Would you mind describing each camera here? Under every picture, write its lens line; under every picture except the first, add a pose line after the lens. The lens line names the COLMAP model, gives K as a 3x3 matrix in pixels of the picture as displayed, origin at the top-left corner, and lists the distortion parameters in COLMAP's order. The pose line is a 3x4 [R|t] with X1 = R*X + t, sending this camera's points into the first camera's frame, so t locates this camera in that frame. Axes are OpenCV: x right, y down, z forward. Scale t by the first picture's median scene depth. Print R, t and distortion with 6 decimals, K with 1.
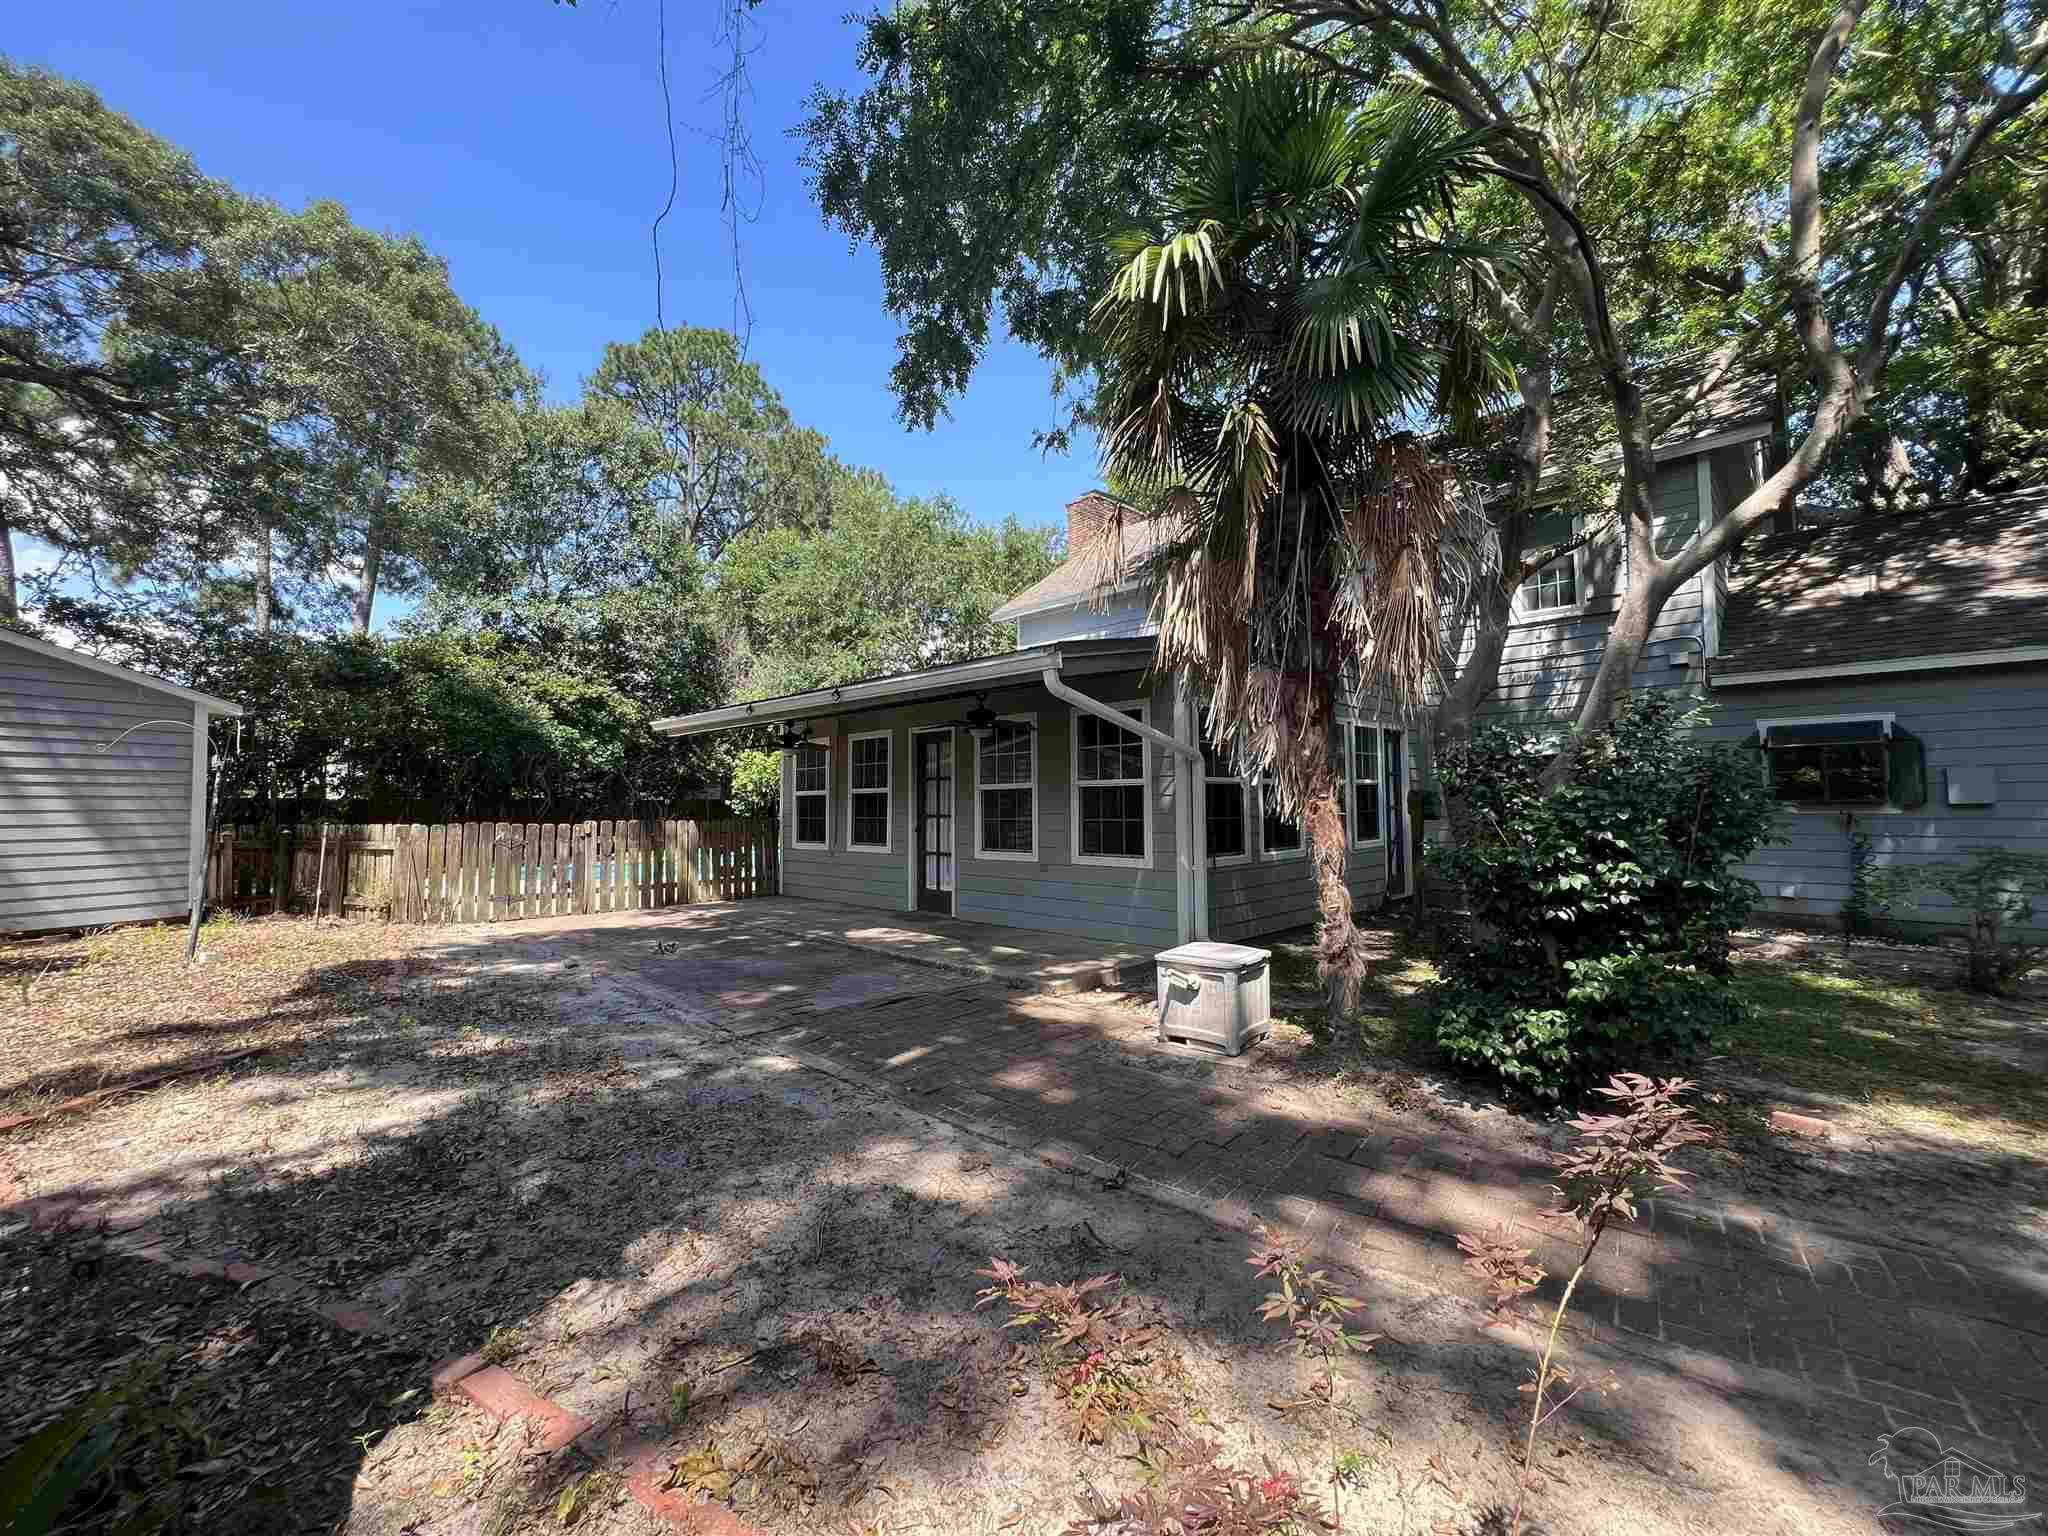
lens RADIAL K [[820.8, 0, 1022.7], [0, 820.8, 766.7], [0, 0, 1]] dist [-0.001472, 0.000131]
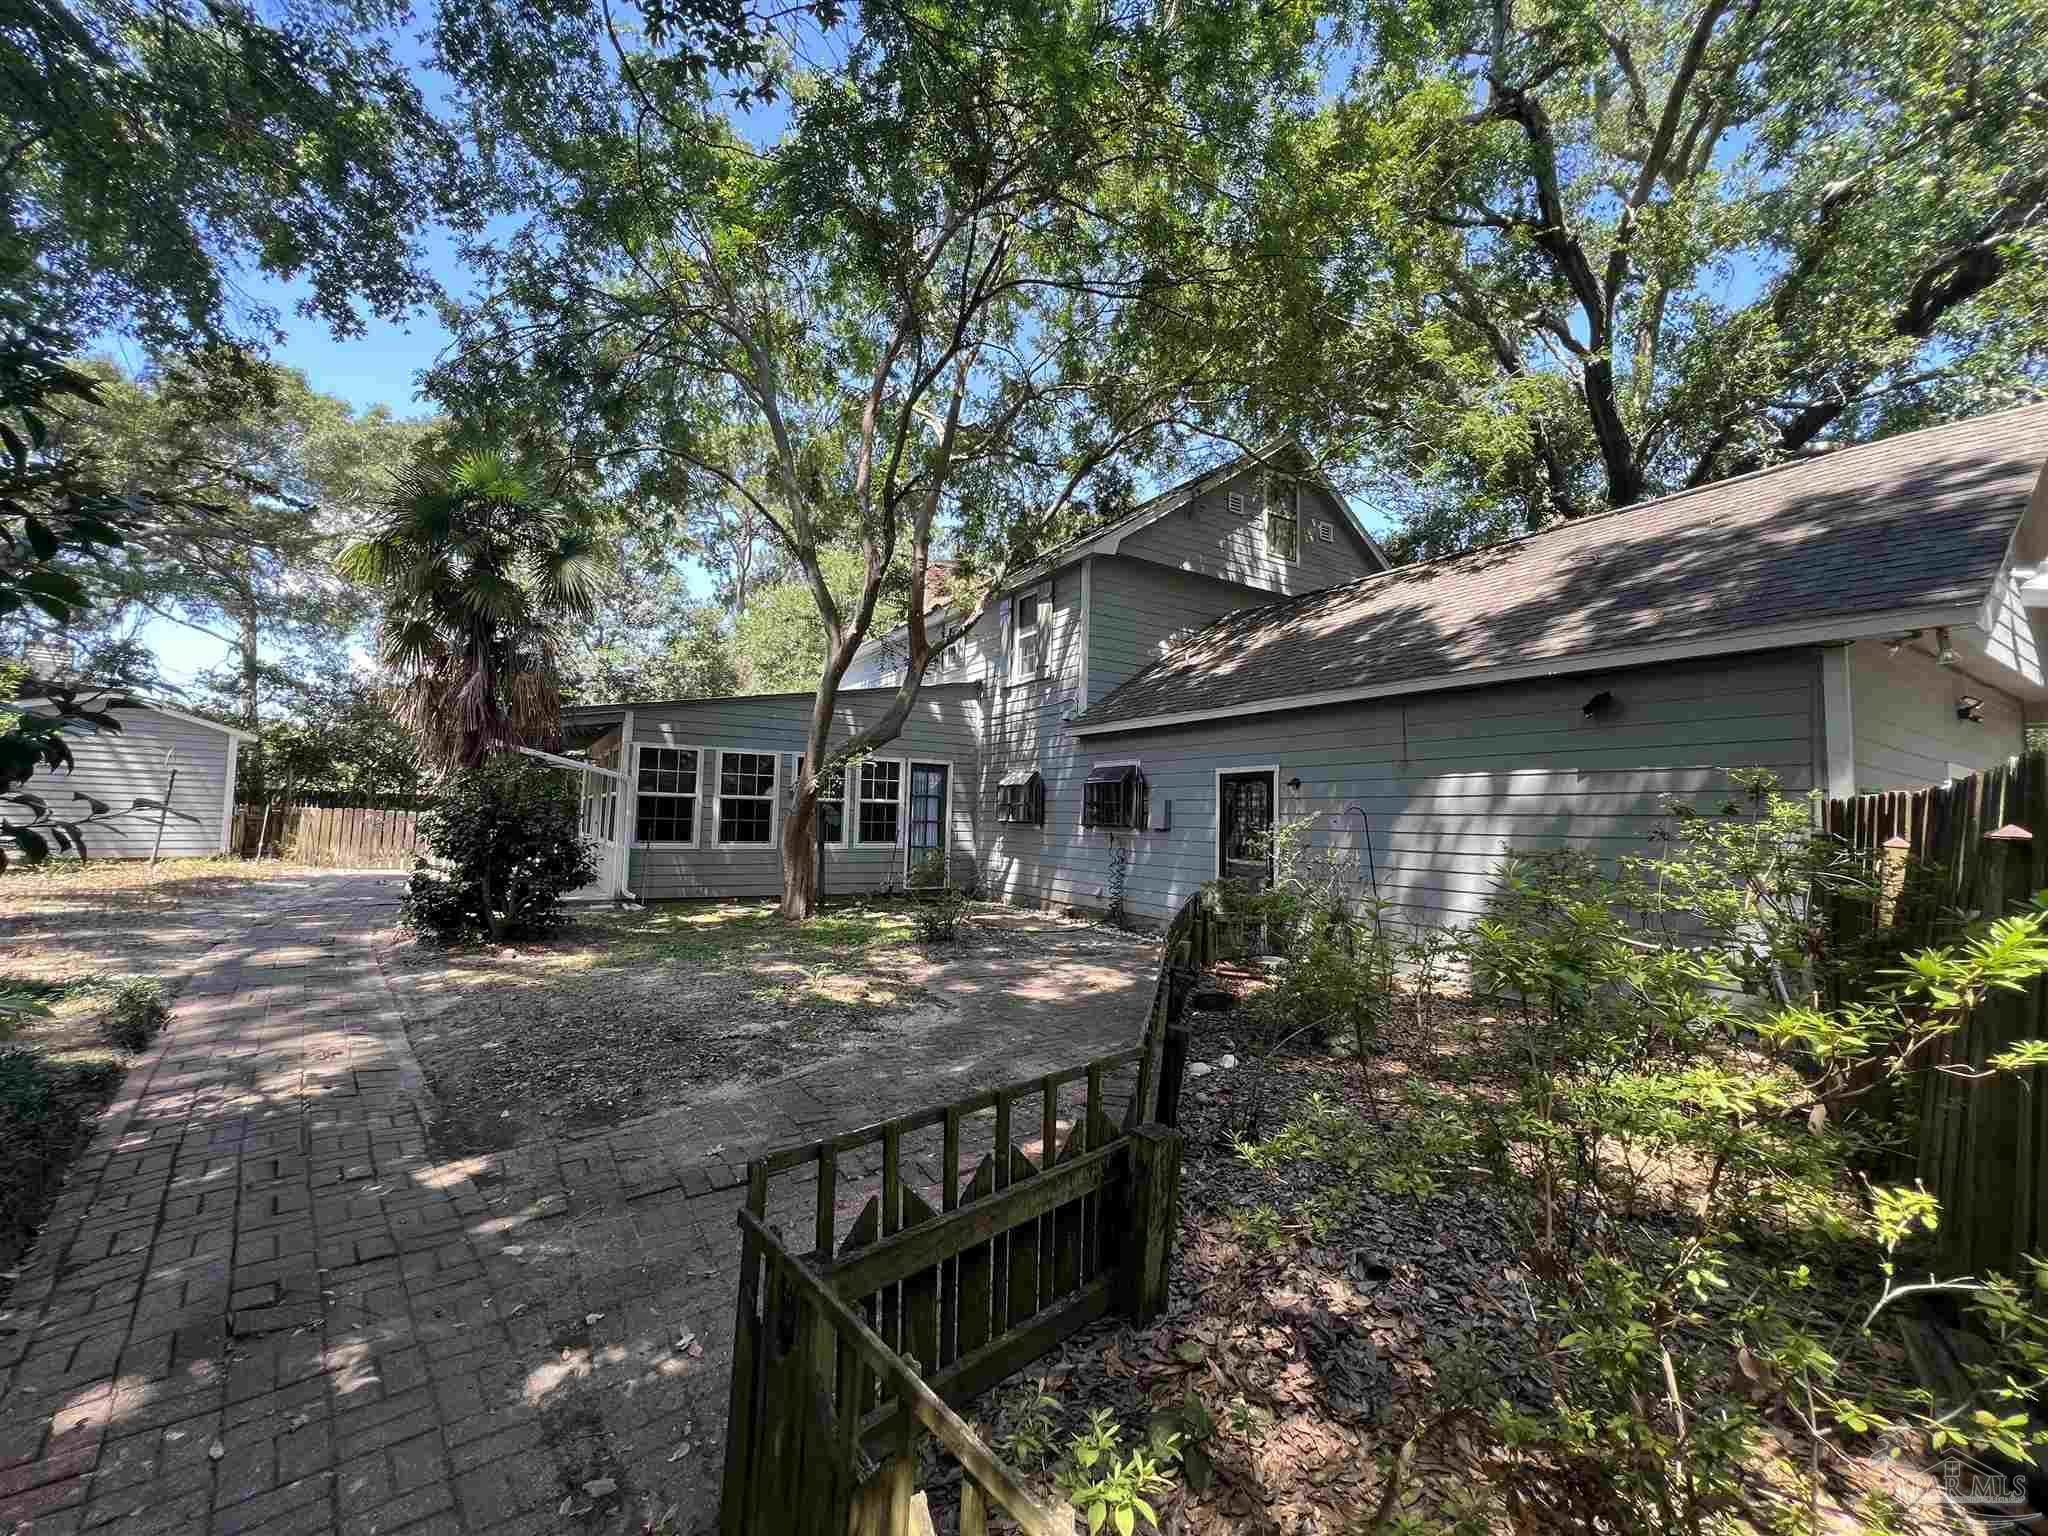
lens RADIAL K [[819.7, 0, 1020.9], [0, 819.7, 767.6], [0, 0, 1]] dist [-0.002040, 0.000457]
pose [[0.975250, 0.023656, -0.219836, 1.226404], [-0.028938, 0.999364, -0.020836, -0.019795], [0.219203, 0.026682, 0.975314, -0.366954]]
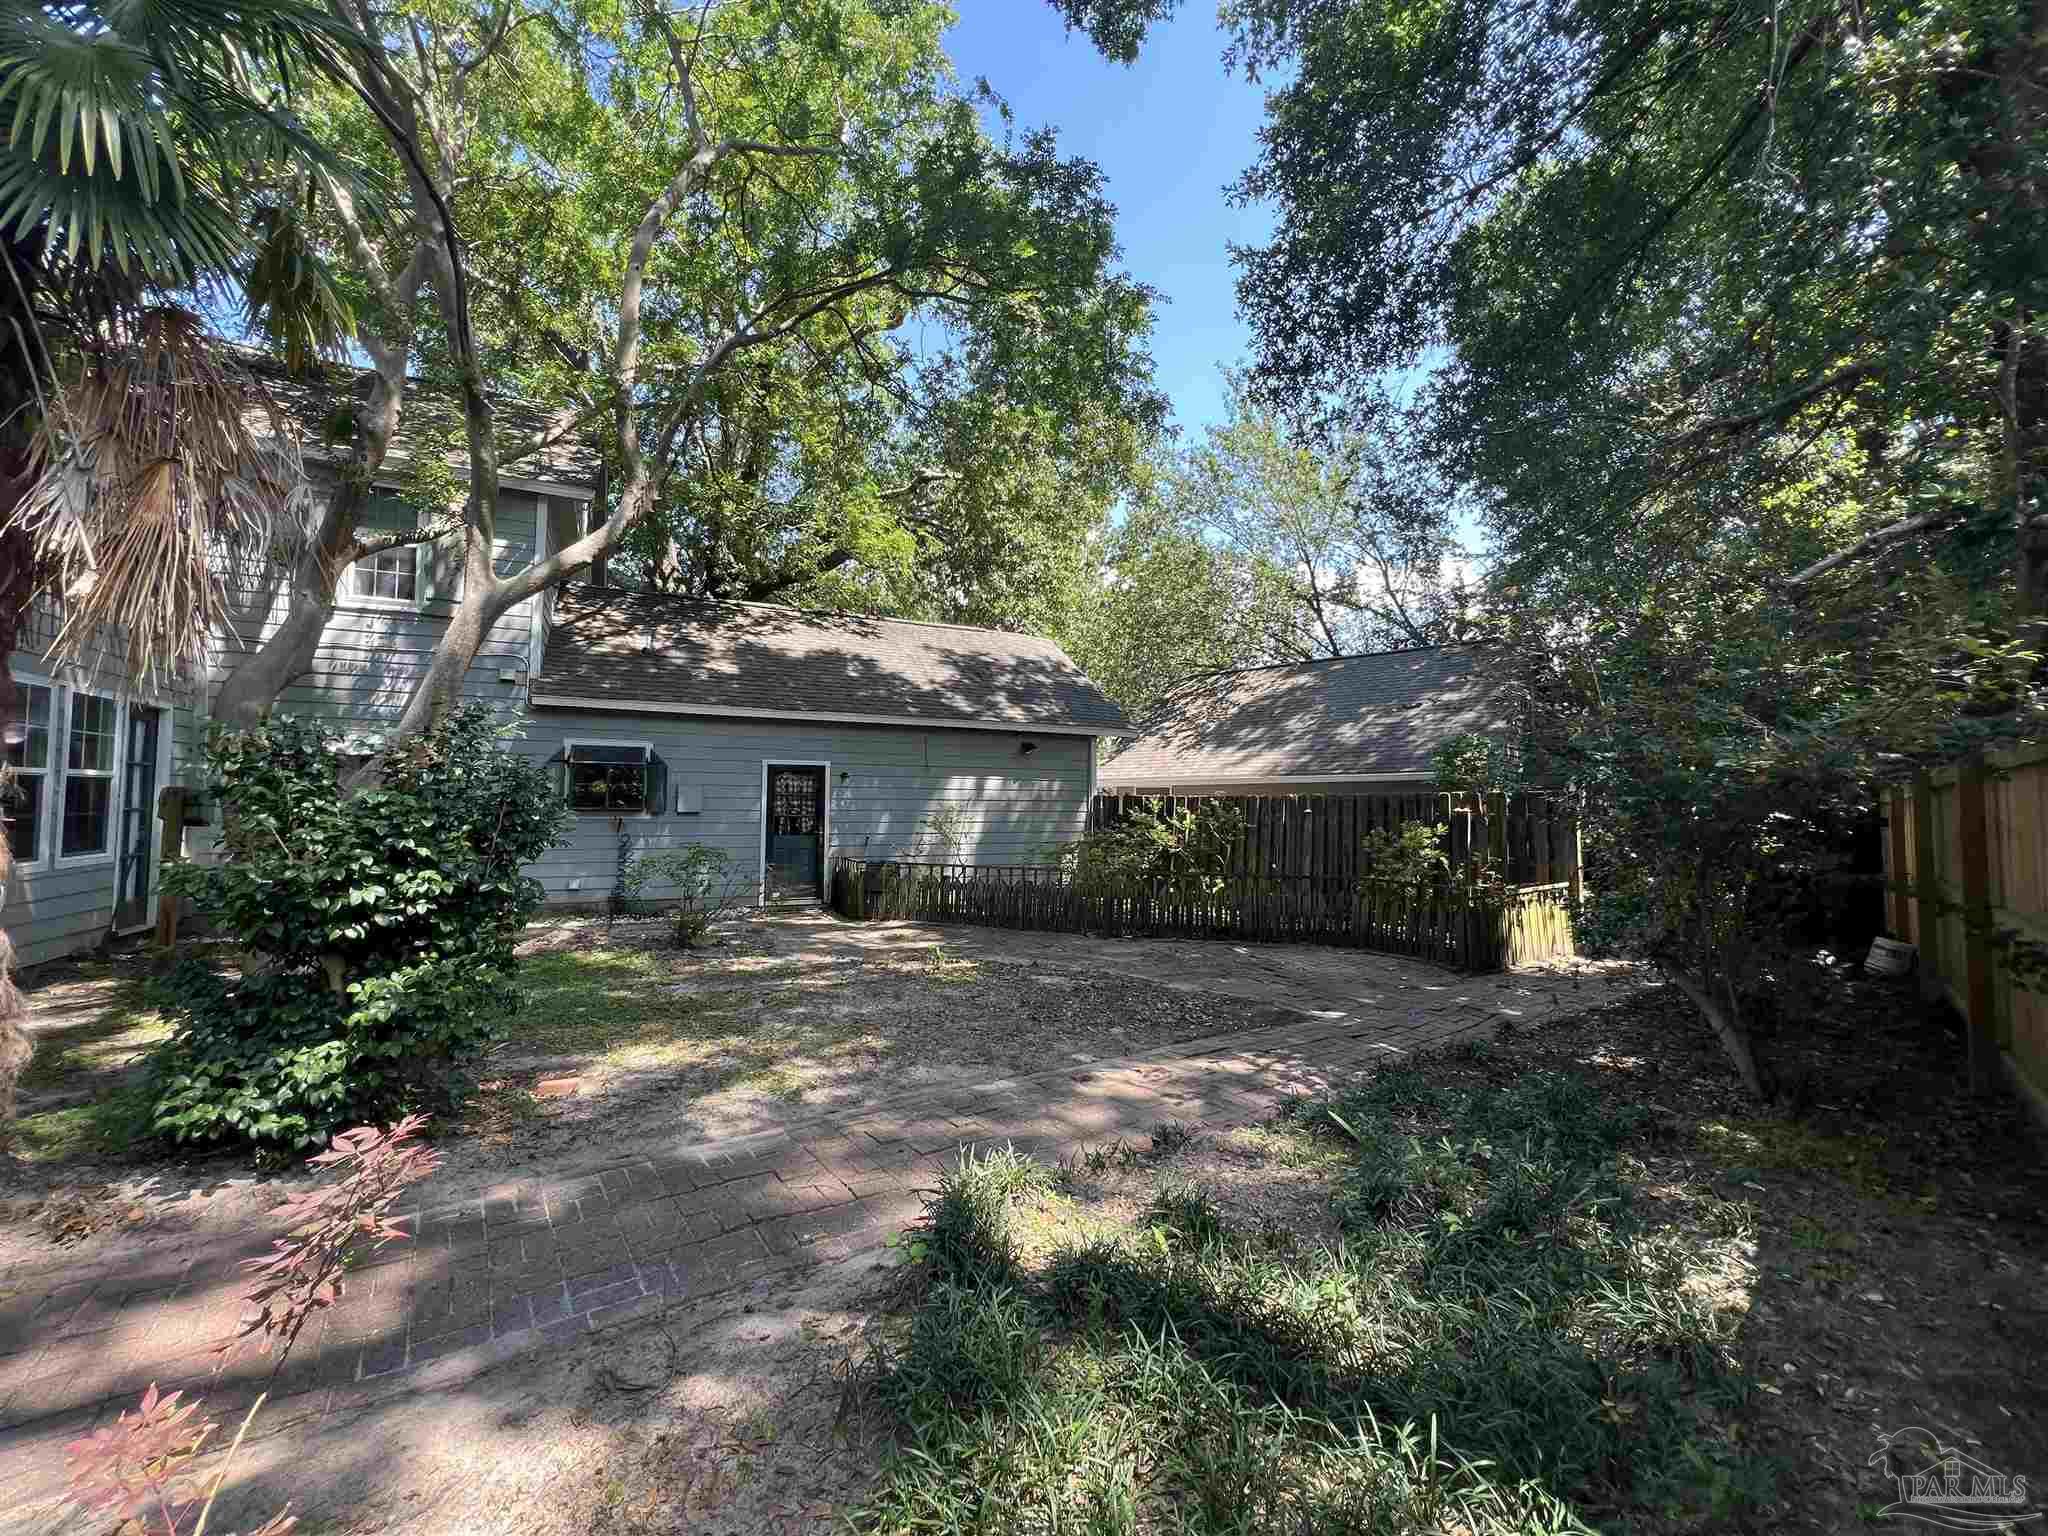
lens RADIAL K [[819.7, 0, 1023.2], [0, 819.7, 764.6], [0, 0, 1]] dist [-0.002040, 0.000457]
pose [[0.323778, 0.063170, 0.944022, 0.014893], [-0.055932, 0.997302, -0.047552, -0.000852], [-0.944478, -0.037405, 0.326438, 0.006426]]
